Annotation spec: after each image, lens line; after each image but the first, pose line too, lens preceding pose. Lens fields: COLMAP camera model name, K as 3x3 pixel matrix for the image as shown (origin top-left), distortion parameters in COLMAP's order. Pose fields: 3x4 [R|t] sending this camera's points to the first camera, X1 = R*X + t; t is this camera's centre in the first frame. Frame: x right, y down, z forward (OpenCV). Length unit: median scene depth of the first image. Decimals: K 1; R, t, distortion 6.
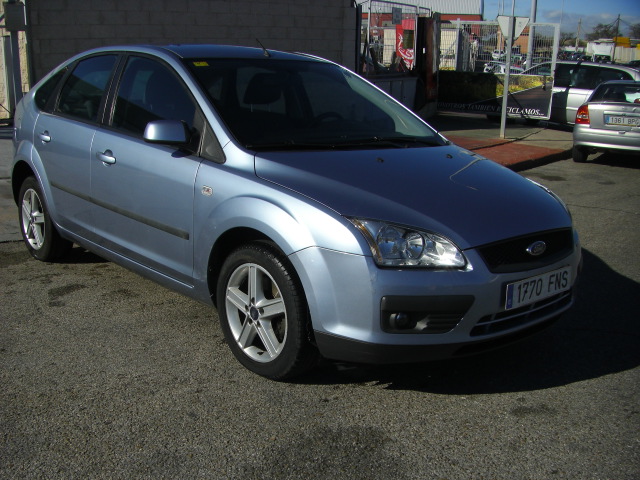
lens RADIAL K [[726.1, 0, 298.3], [0, 726.1, 292.3], [0, 0, 1]] dist [-0.156810, 0.065289]
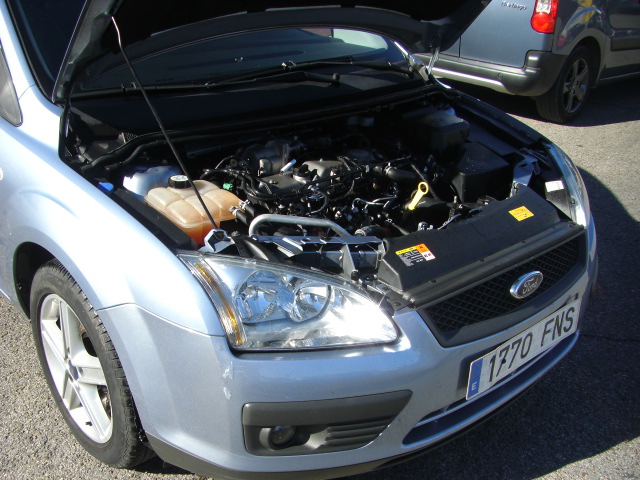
lens RADIAL K [[726.1, 0, 298.3], [0, 726.1, 292.3], [0, 0, 1]] dist [-0.156810, 0.065289]
pose [[0.999930, 0.003949, 0.011109, 0.140039], [-0.006082, 0.979973, 0.199040, -0.177510], [-0.010101, -0.199093, 0.979928, 0.426764]]
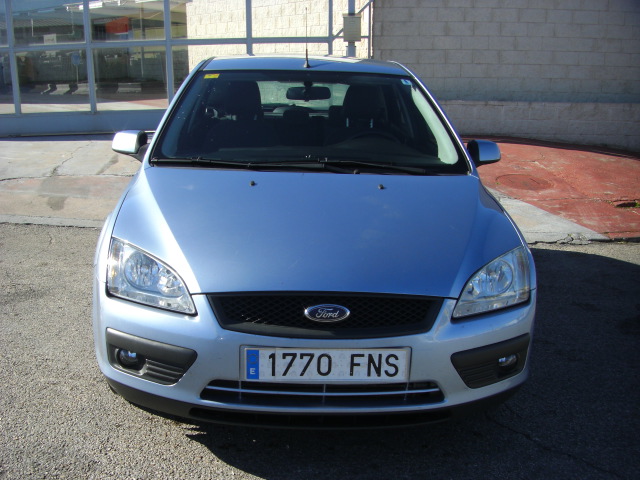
lens RADIAL K [[726.1, 0, 298.3], [0, 726.1, 292.3], [0, 0, 1]] dist [-0.156810, 0.065289]
pose [[0.776010, 0.174463, -0.606112, 0.789508], [-0.184780, 0.981703, 0.045997, -0.115717], [0.603047, 0.076303, 0.794048, 0.383616]]
